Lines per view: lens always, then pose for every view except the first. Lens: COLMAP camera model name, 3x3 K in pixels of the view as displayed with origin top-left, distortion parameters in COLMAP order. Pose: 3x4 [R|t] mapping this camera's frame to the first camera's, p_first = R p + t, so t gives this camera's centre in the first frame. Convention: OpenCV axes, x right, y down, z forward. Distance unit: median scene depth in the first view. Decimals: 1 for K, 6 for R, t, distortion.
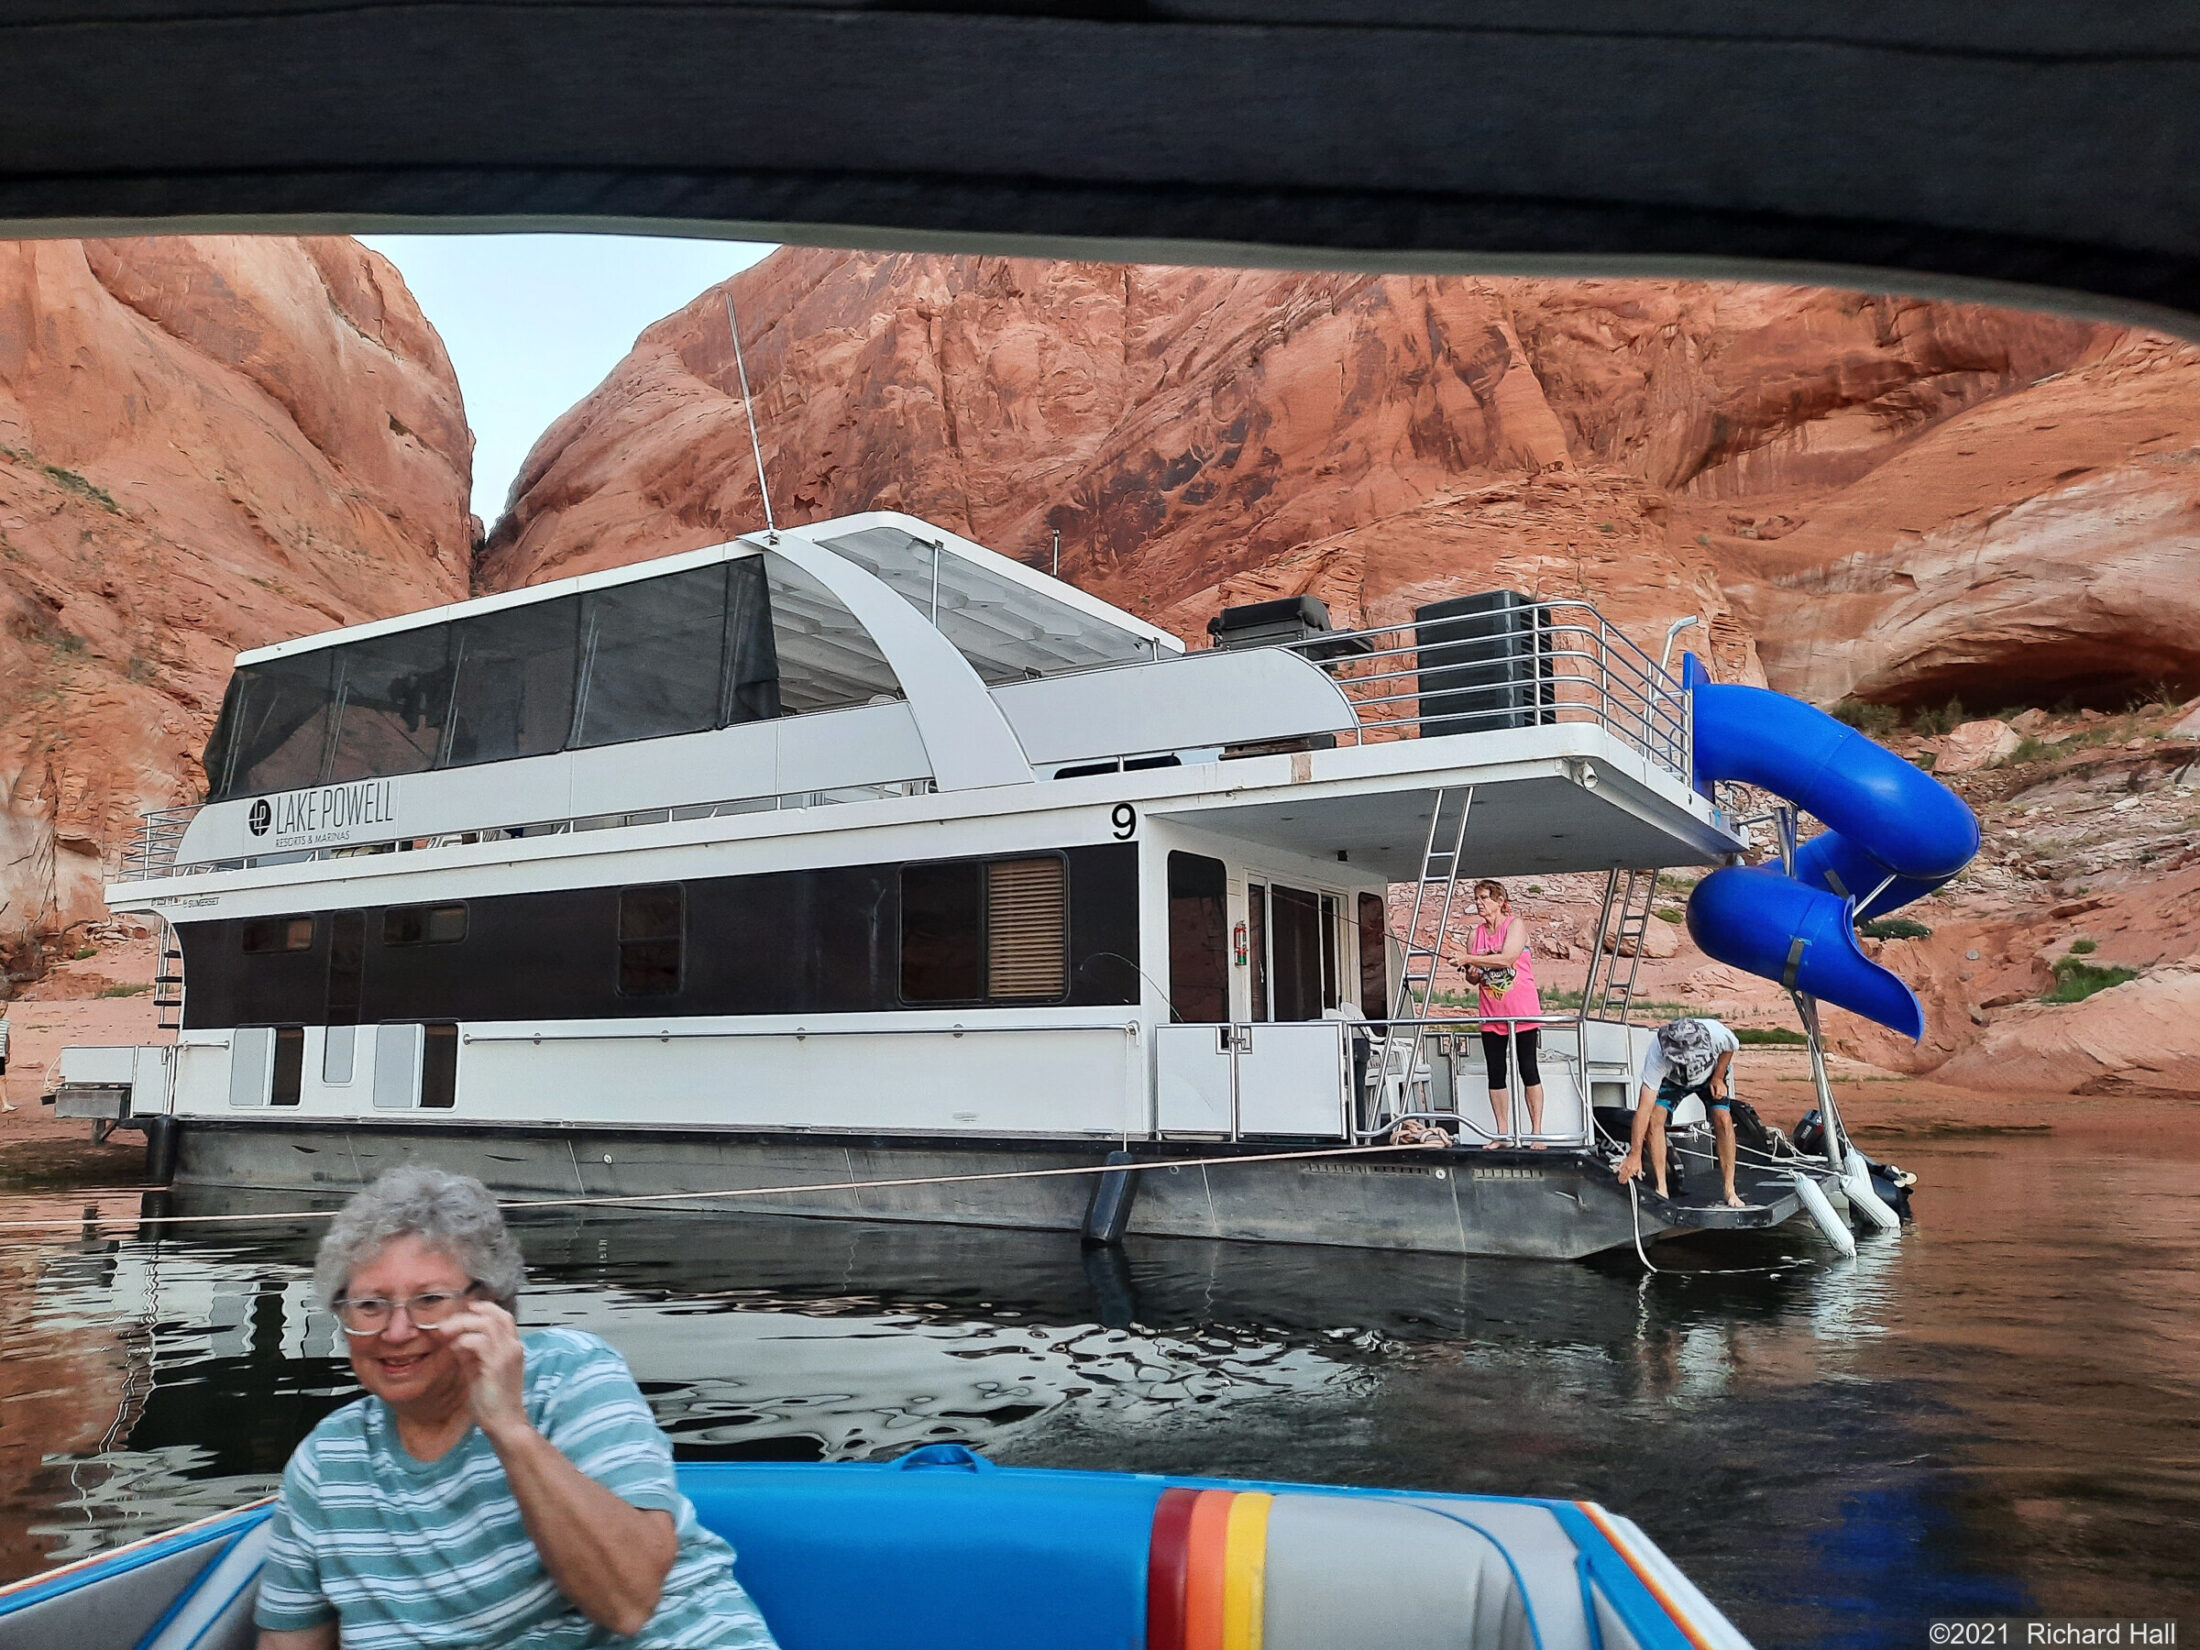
lens RADIAL K [[1614.0, 0, 1092.4], [0, 1614.0, 820.6], [0, 0, 1]] dist [0.043712, -0.039636]
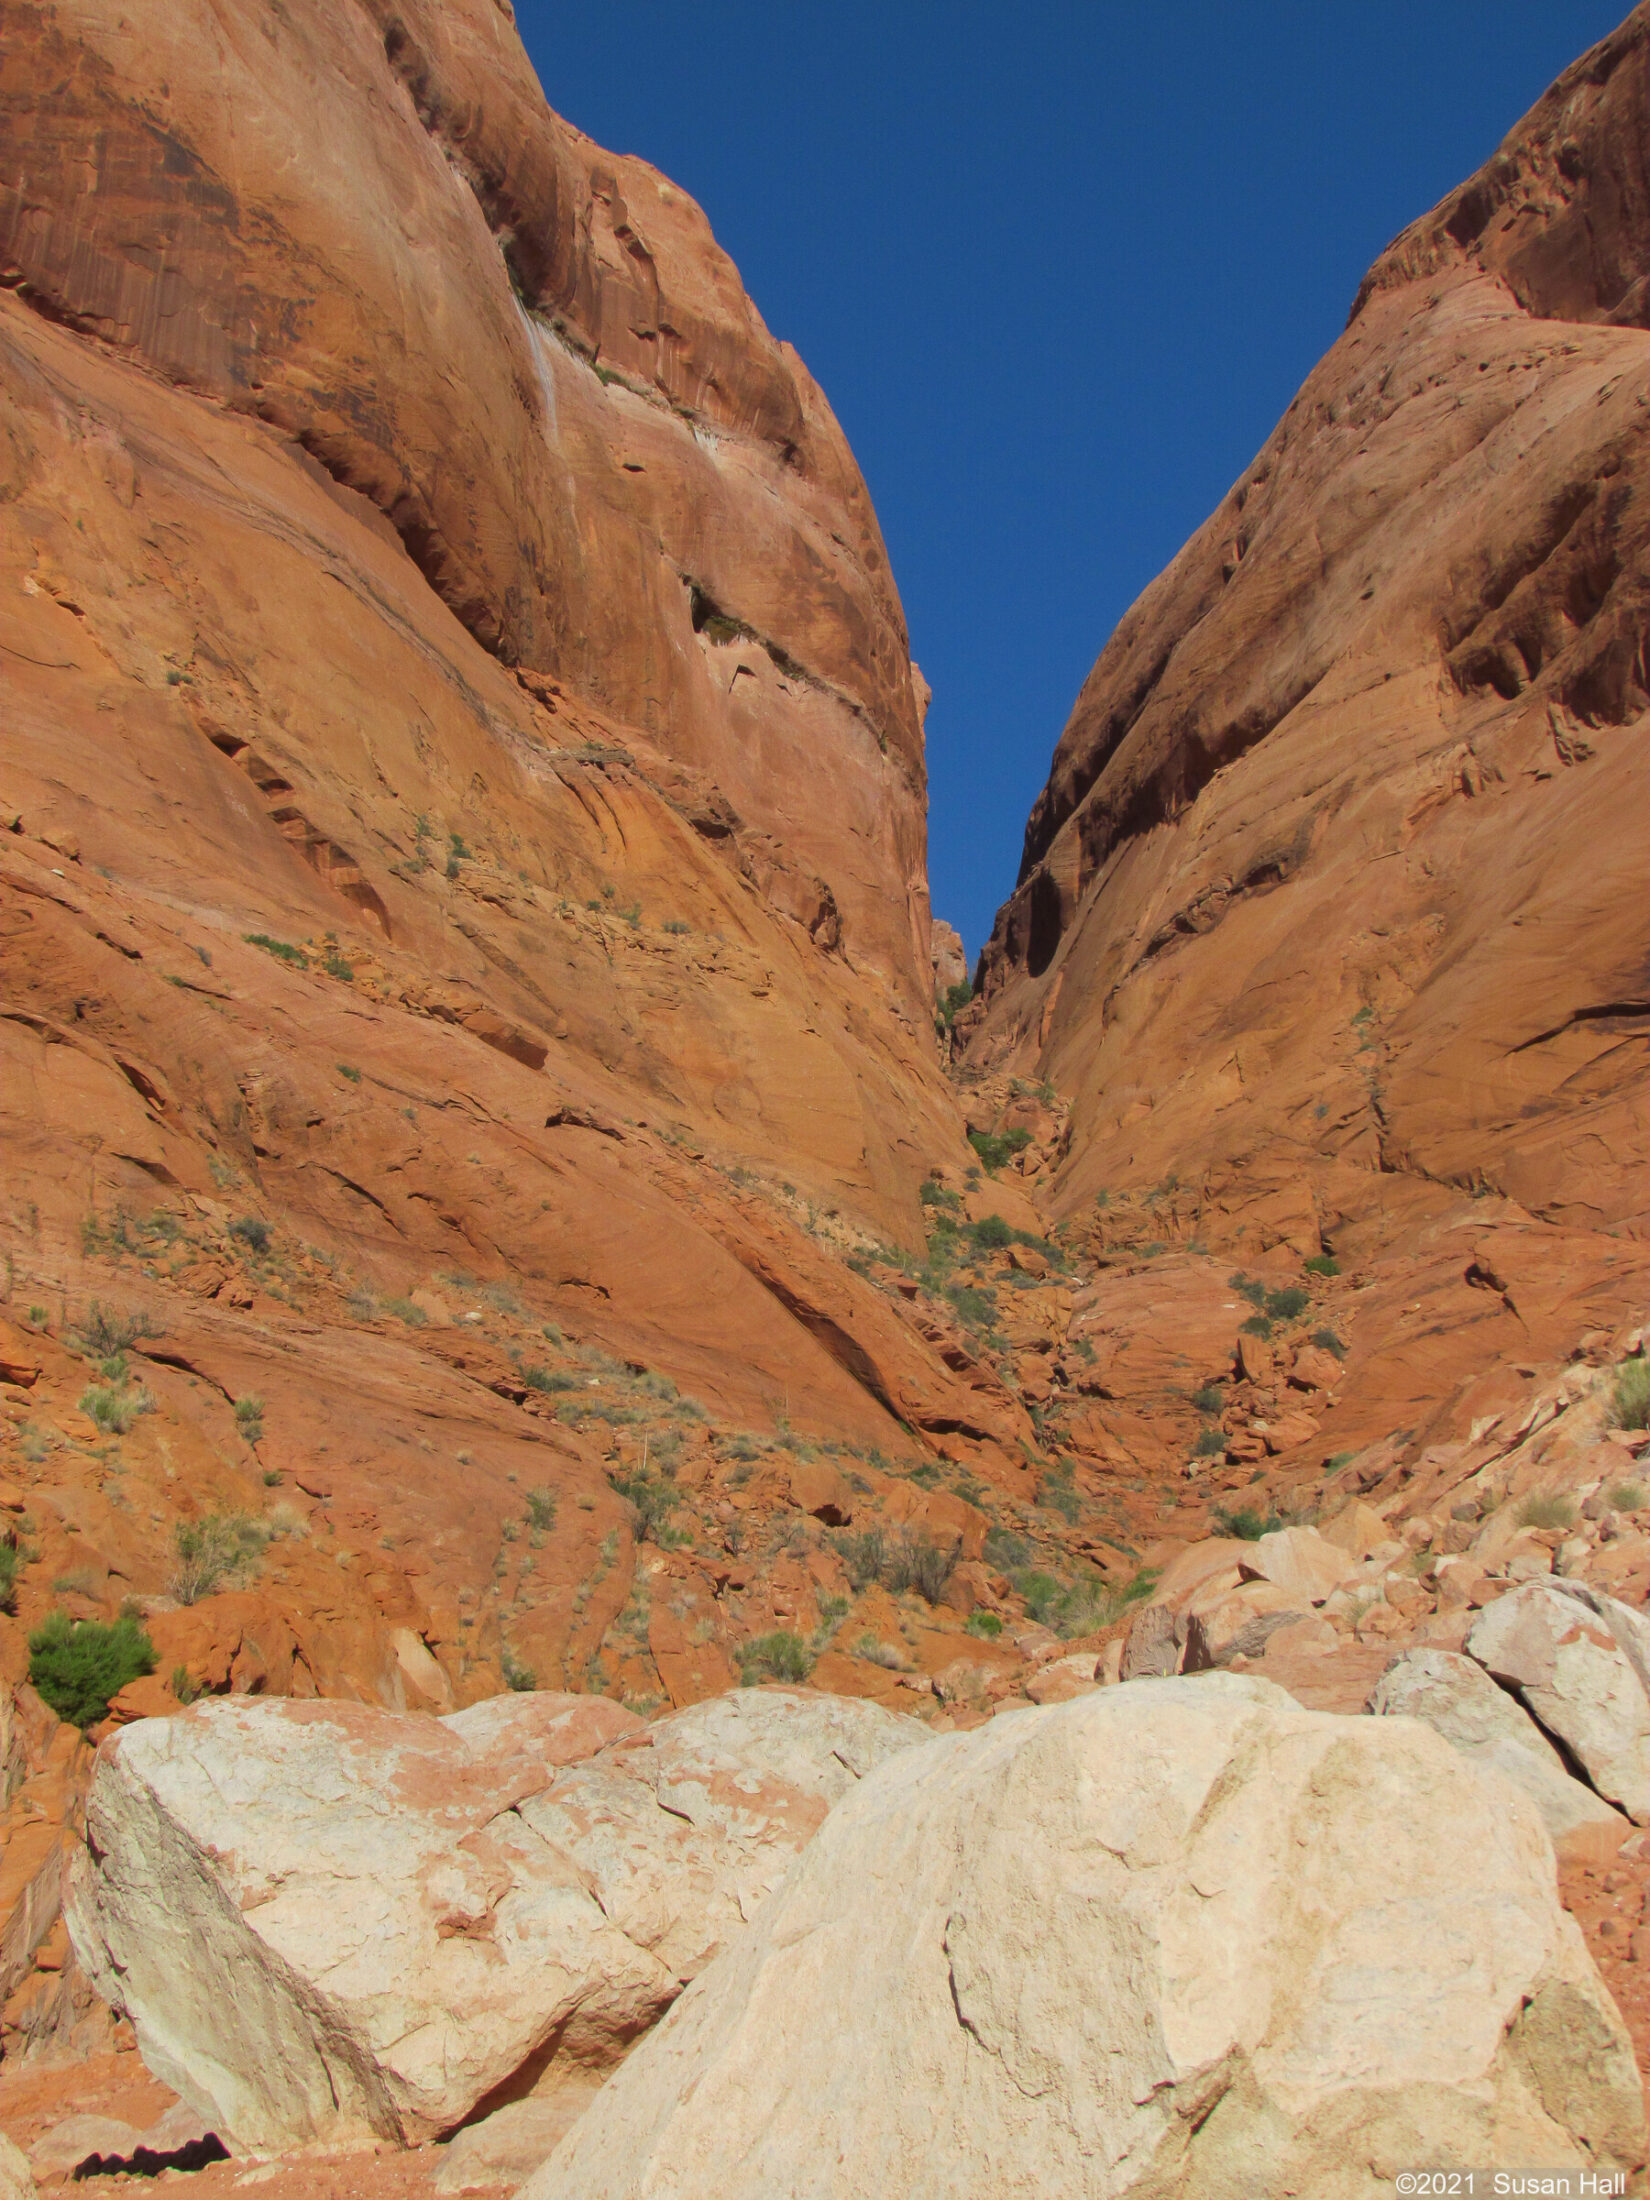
lens RADIAL K [[4345.4, 0, 828.1], [0, 4345.4, 1098.6], [0, 0, 1]] dist [-0.131238, 0.000000]
pose [[0.919957, -0.123988, -0.371895, -0.127704], [0.064707, 0.983680, -0.167889, 0.011365], [0.386642, 0.130386, 0.912966, 0.309019]]
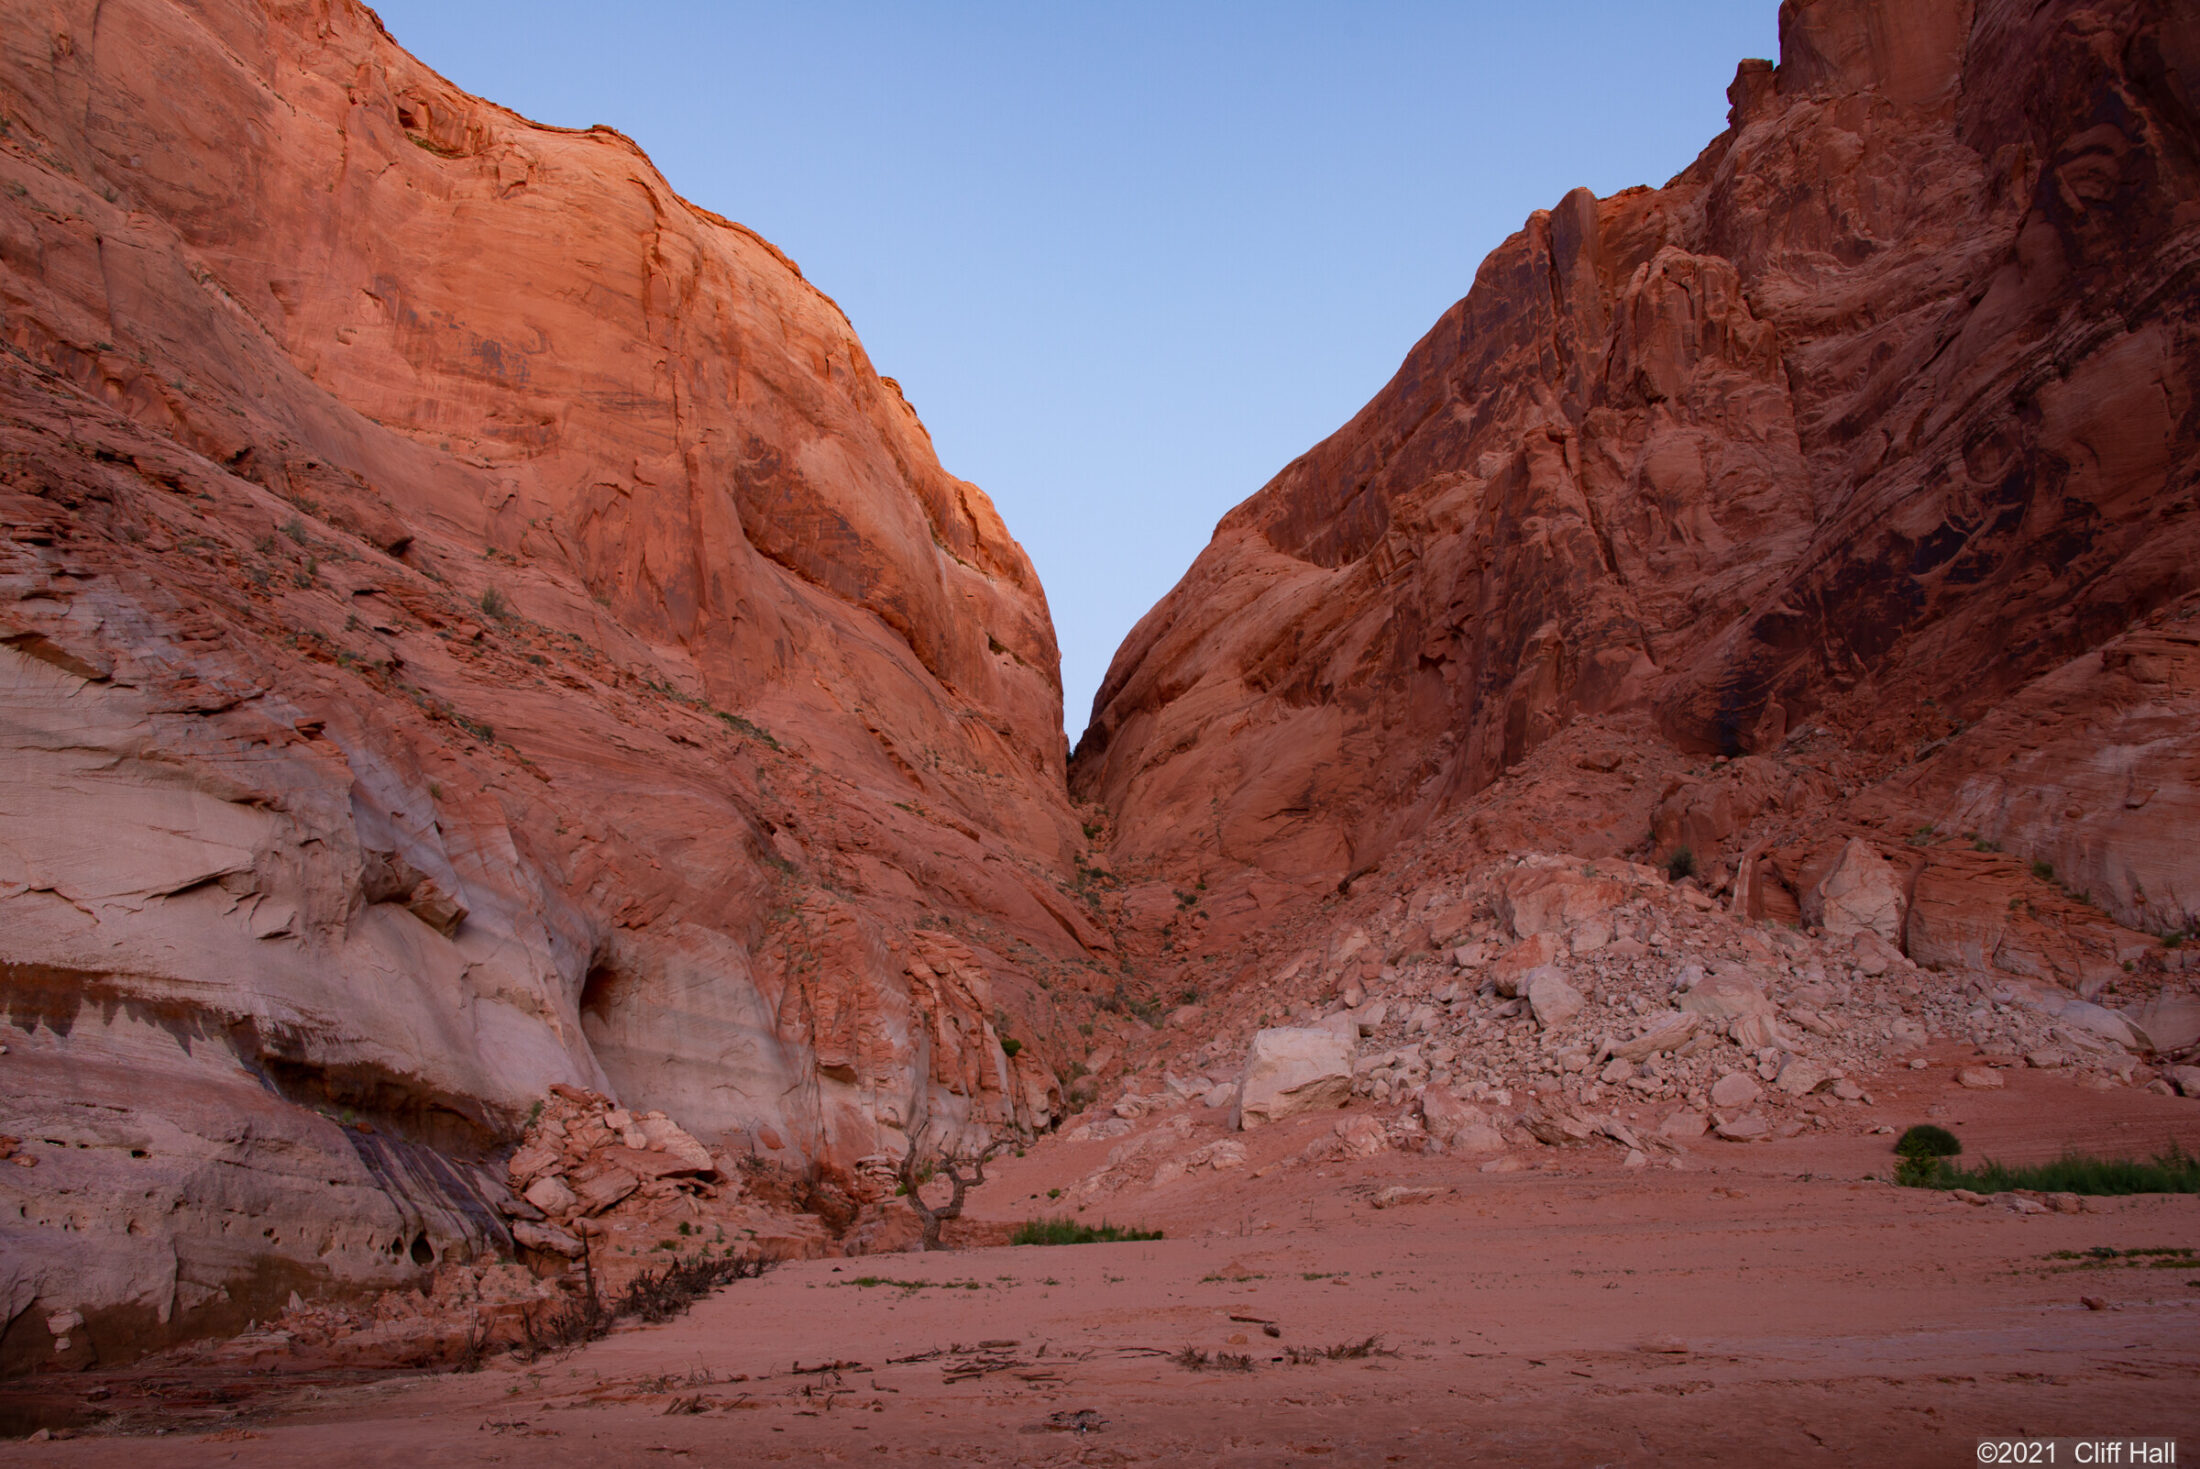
lens RADIAL K [[1776.9, 0, 1096.6], [0, 1776.9, 745.8], [0, 0, 1]] dist [-0.136526, 0.021262]
pose [[0.942481, -0.110010, -0.315637, -0.054467], [0.058404, 0.983961, -0.168550, 0.003800], [0.329117, 0.140421, 0.933790, 0.034497]]
